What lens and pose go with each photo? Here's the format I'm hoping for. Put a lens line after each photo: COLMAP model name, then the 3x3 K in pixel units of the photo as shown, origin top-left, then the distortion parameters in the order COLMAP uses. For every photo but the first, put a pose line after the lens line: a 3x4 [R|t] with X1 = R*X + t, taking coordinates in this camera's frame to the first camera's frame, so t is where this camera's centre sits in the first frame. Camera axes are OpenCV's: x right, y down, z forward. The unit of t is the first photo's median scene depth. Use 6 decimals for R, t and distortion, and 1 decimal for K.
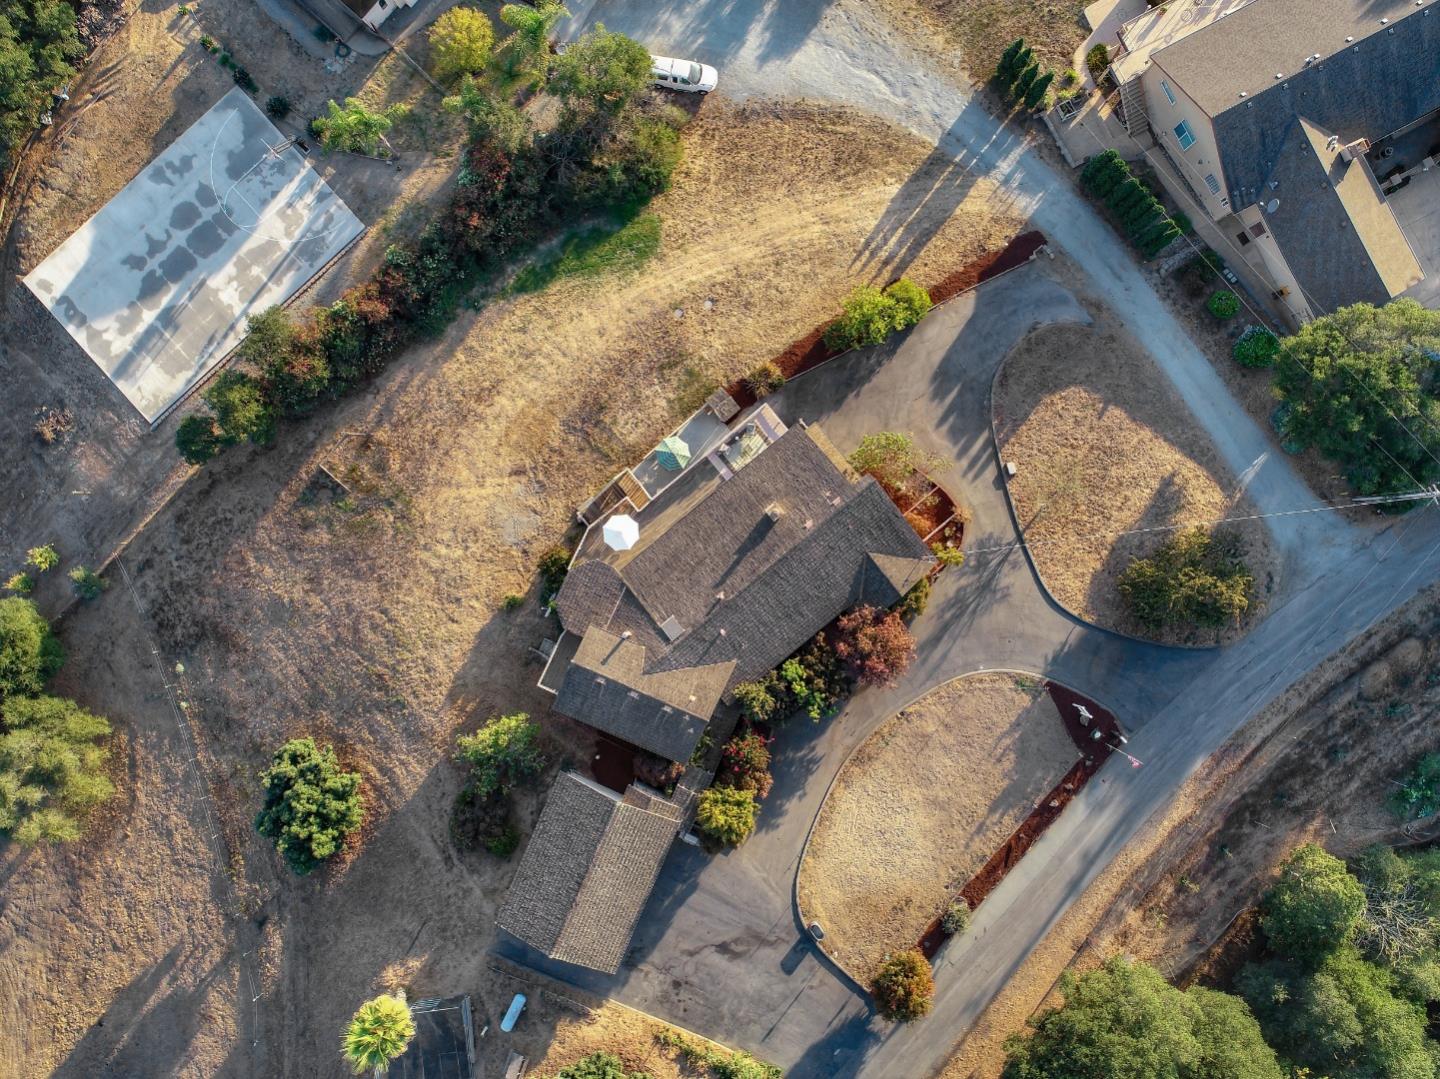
lens RADIAL K [[1089.3, 0, 721.9], [0, 1089.3, 539.7], [0, 0, 1]] dist [0.008041, -0.009104]
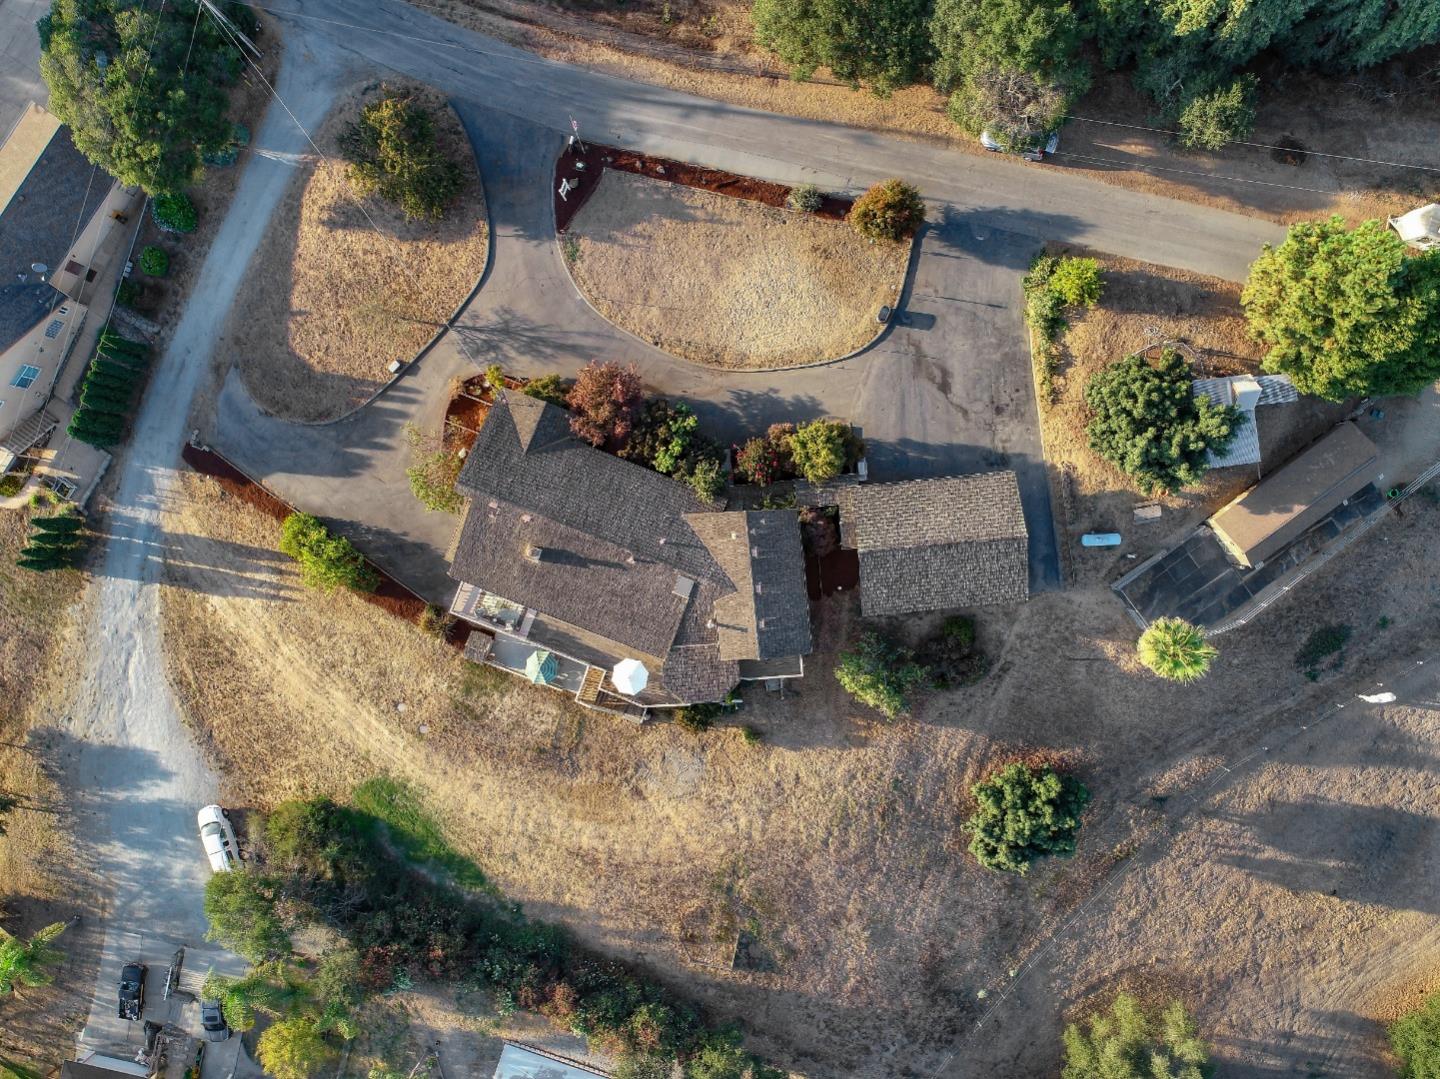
lens RADIAL K [[1089.3, 0, 721.9], [0, 1089.3, 539.7], [0, 0, 1]] dist [0.008041, -0.009104]
pose [[-0.483538, -0.875220, 0.013446, -0.035248], [0.875257, -0.483634, -0.004897, 0.128362], [0.010789, 0.009401, 0.999898, -0.003701]]
